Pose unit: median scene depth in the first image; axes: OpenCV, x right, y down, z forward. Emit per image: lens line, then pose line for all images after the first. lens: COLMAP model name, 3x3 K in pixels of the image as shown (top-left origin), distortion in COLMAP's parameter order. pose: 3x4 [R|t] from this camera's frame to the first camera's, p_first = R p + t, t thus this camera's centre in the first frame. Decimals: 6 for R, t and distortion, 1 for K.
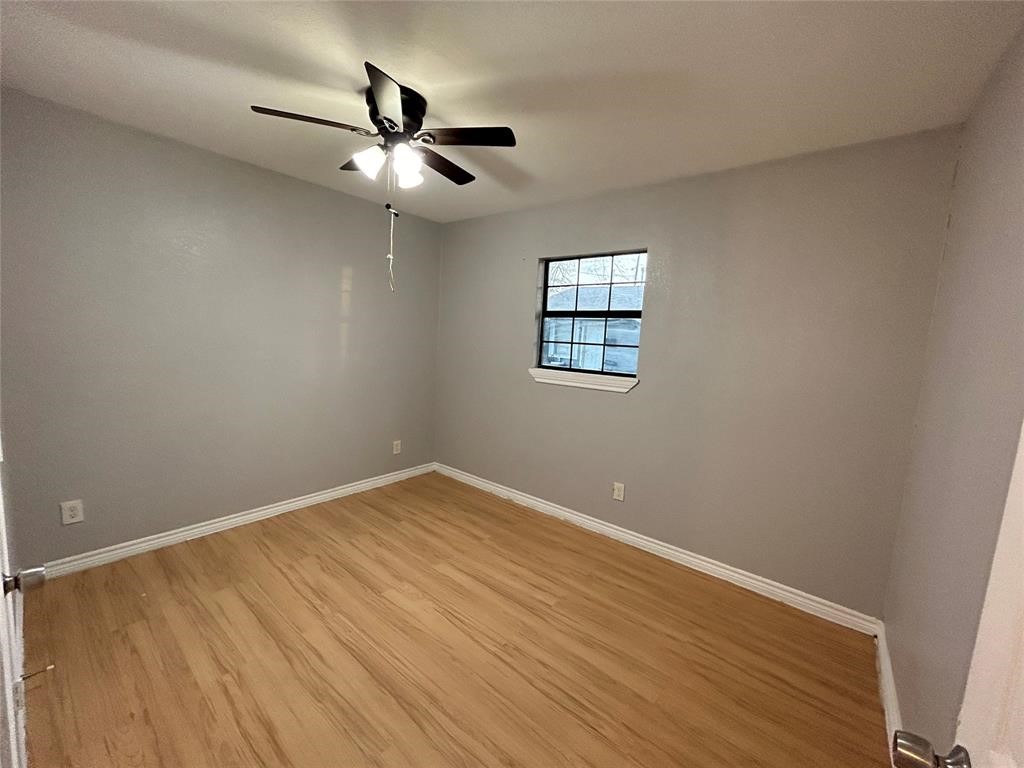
lens RADIAL K [[414.8, 0, 512.0], [0, 414.8, 384.0], [0, 0, 1]] dist [-0.001838, -0.000111]
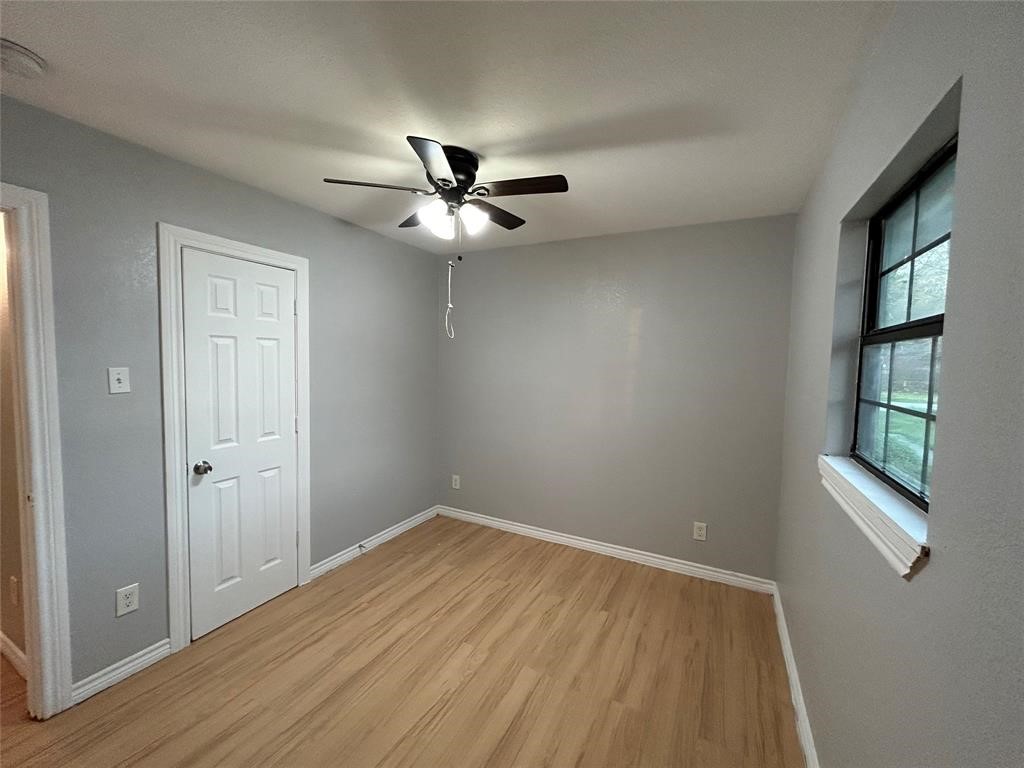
lens RADIAL K [[414.8, 0, 512.0], [0, 414.8, 384.0], [0, 0, 1]] dist [-0.001838, -0.000111]
pose [[0.207176, 0.015306, -0.978184, 0.529675], [-0.129798, 0.991468, -0.011977, -0.081411], [0.969655, 0.129448, 0.207395, 0.668917]]
